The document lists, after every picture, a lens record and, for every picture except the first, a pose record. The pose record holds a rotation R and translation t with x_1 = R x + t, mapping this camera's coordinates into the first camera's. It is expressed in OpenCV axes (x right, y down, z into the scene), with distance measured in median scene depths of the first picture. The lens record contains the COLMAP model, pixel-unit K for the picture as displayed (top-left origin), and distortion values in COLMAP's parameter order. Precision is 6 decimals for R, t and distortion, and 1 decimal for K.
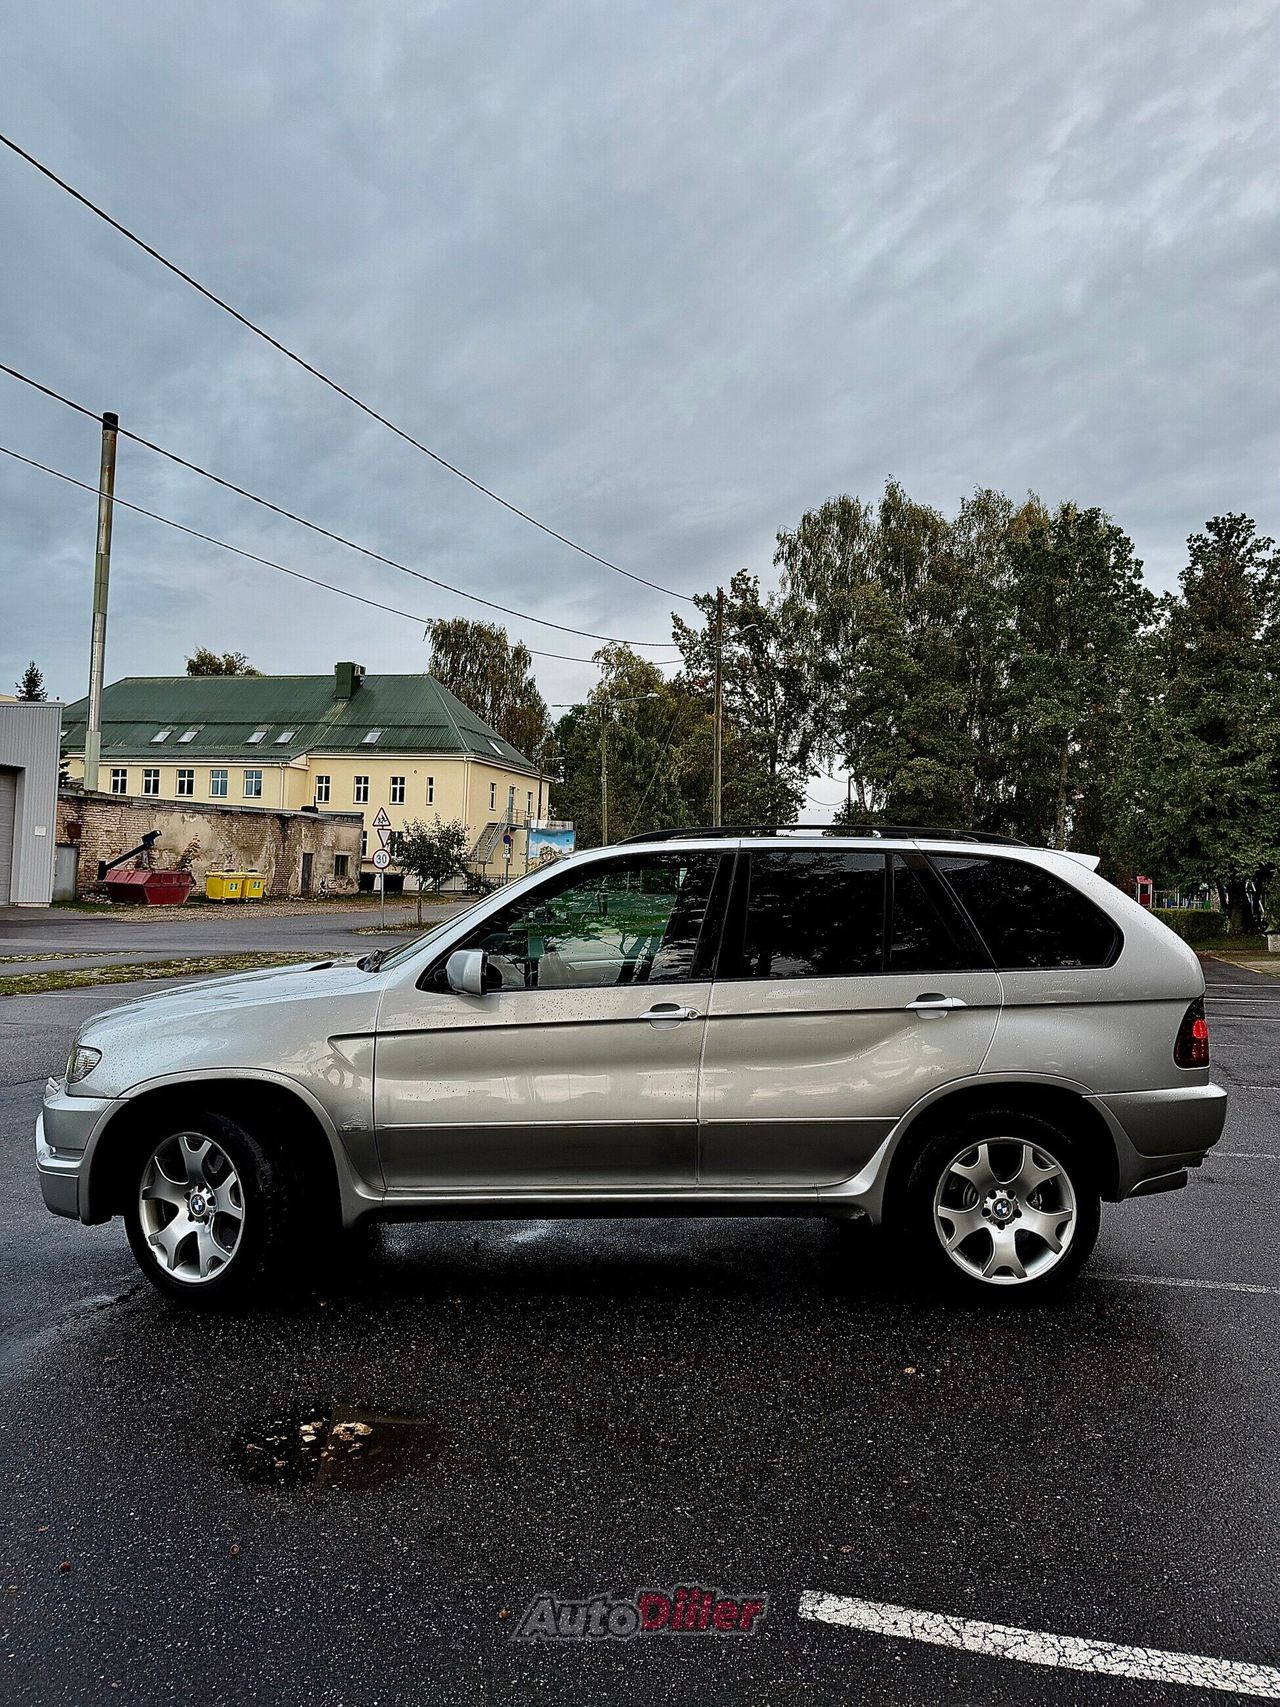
lens RADIAL K [[1273.2, 0, 611.1], [0, 1273.2, 854.6], [0, 0, 1]] dist [-0.009020, -0.007007]
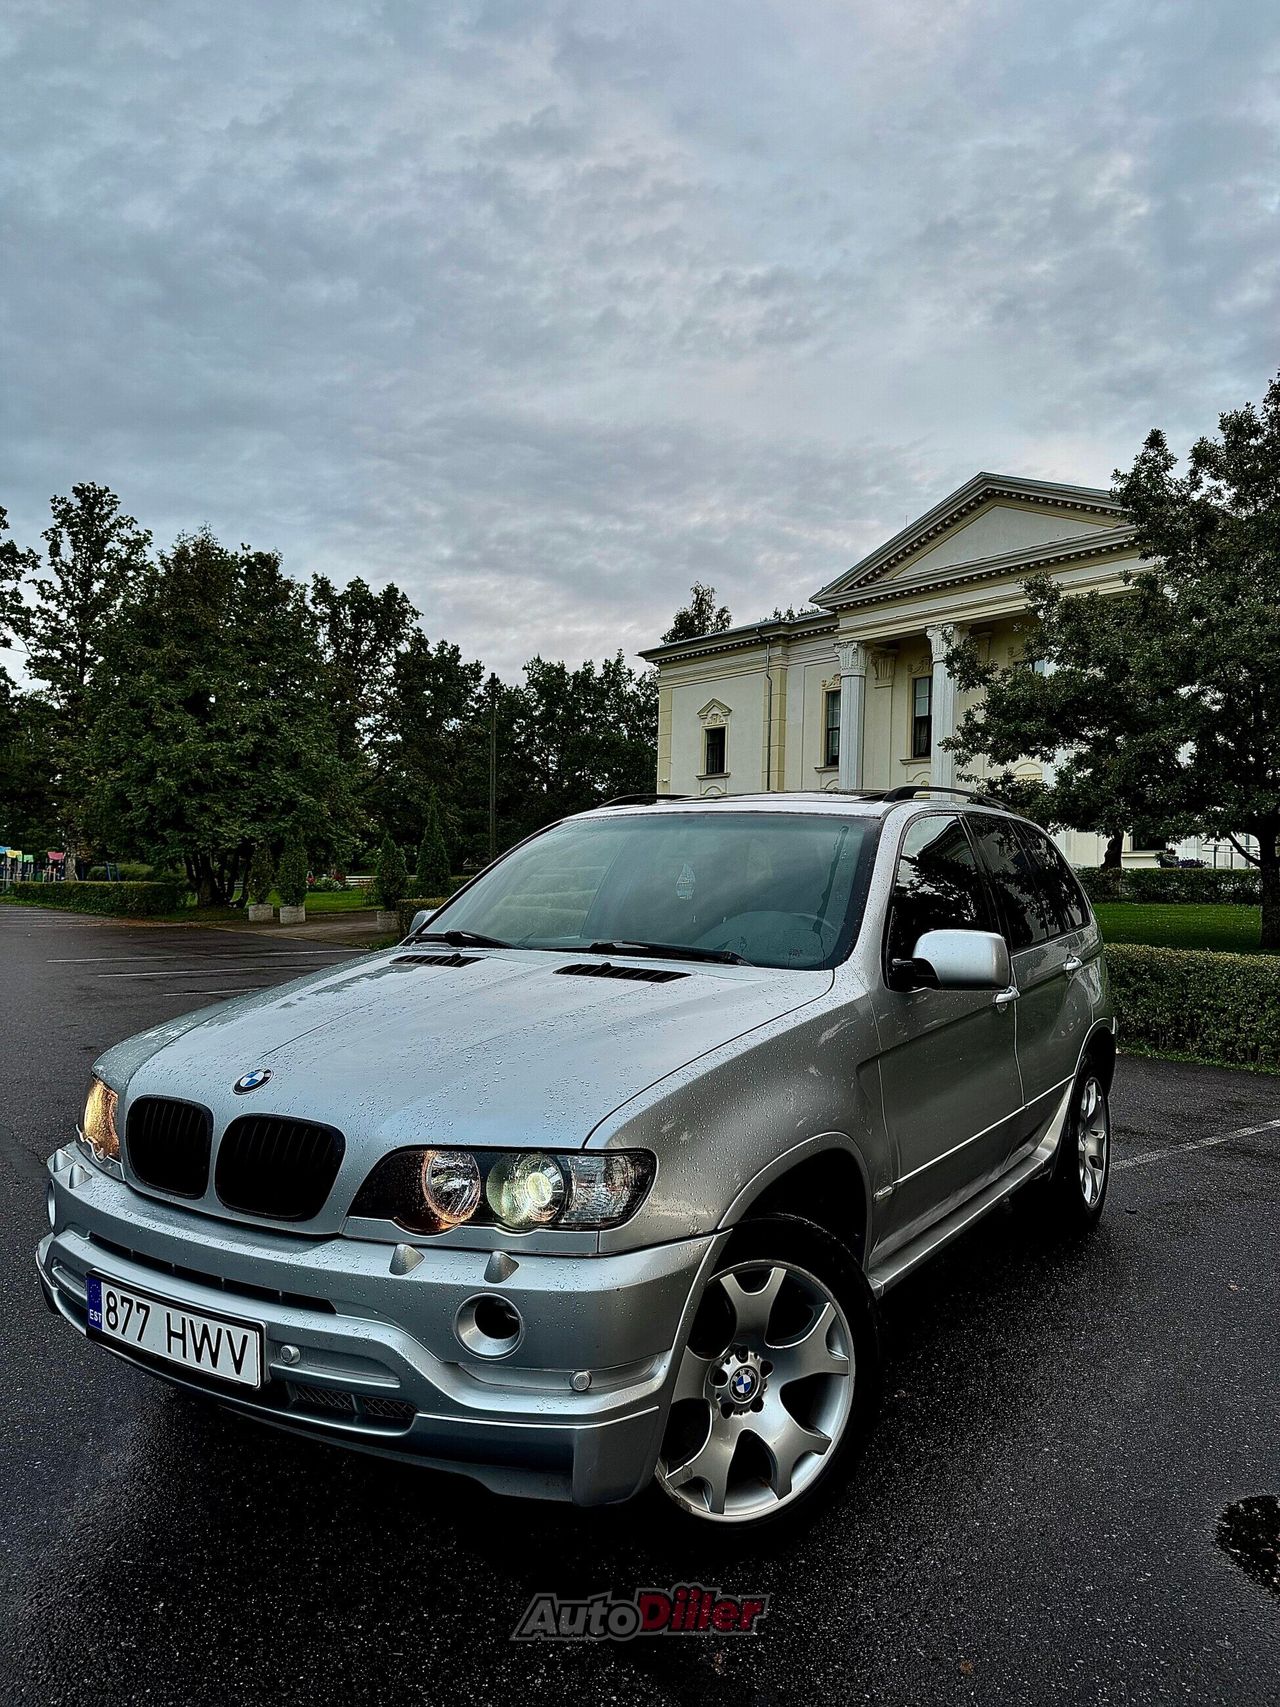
lens RADIAL K [[1273.2, 0, 611.1], [0, 1273.2, 854.6], [0, 0, 1]] dist [-0.009020, -0.007007]
pose [[0.508918, 0.009308, 0.860765, -0.174450], [-0.027424, 0.999609, 0.005404, 0.005559], [-0.860378, -0.026355, 0.508974, 0.151657]]
